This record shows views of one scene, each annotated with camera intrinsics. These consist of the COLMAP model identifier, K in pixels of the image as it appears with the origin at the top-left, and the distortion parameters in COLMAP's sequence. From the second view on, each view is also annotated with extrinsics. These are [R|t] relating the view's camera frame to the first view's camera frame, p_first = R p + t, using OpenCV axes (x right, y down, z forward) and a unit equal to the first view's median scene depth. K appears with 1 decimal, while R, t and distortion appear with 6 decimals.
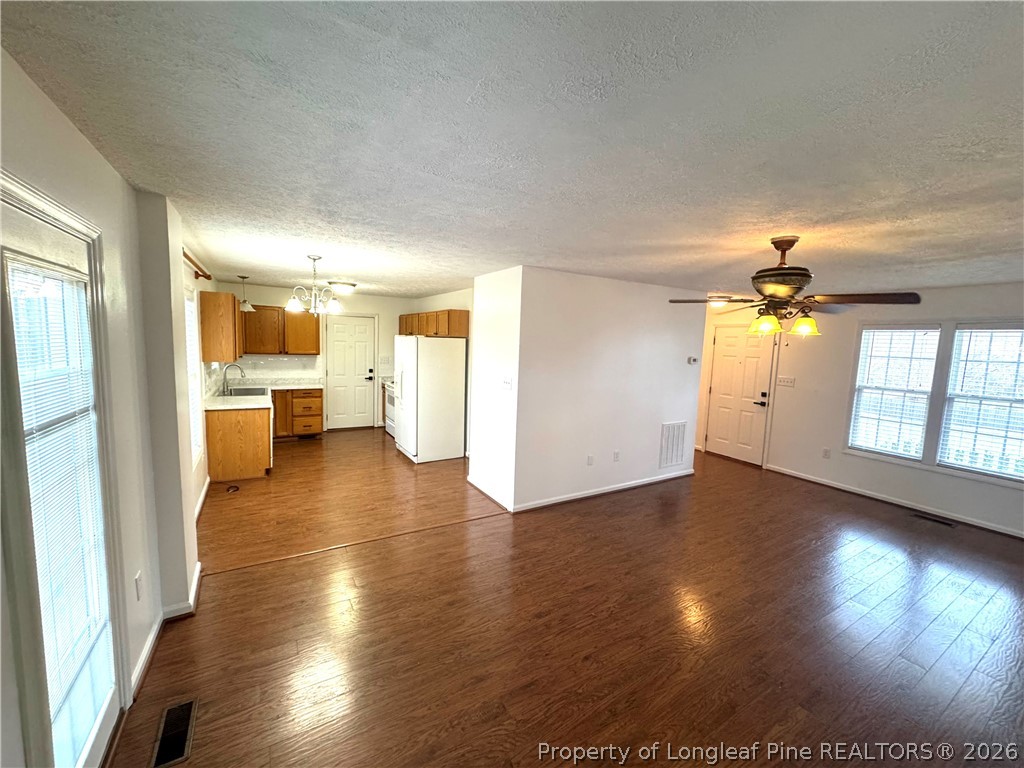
lens RADIAL K [[409.0, 0, 512.7], [0, 409.0, 386.5], [0, 0, 1]] dist [-0.000867, 0.000057]
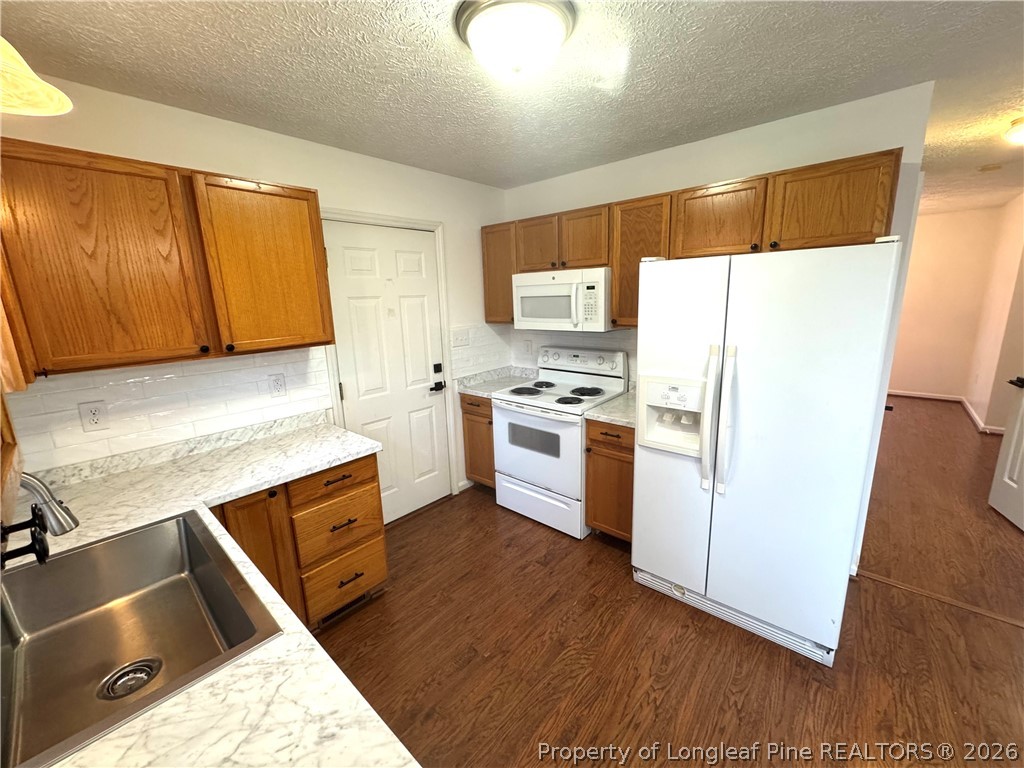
lens RADIAL K [[409.0, 0, 512.7], [0, 409.0, 381.6], [0, 0, 1]] dist [-0.000867, 0.000057]
pose [[0.952312, -0.110854, 0.284276, -0.421582], [0.078977, 0.989472, 0.121277, -0.073491], [-0.294727, -0.093042, 0.951041, 0.635729]]
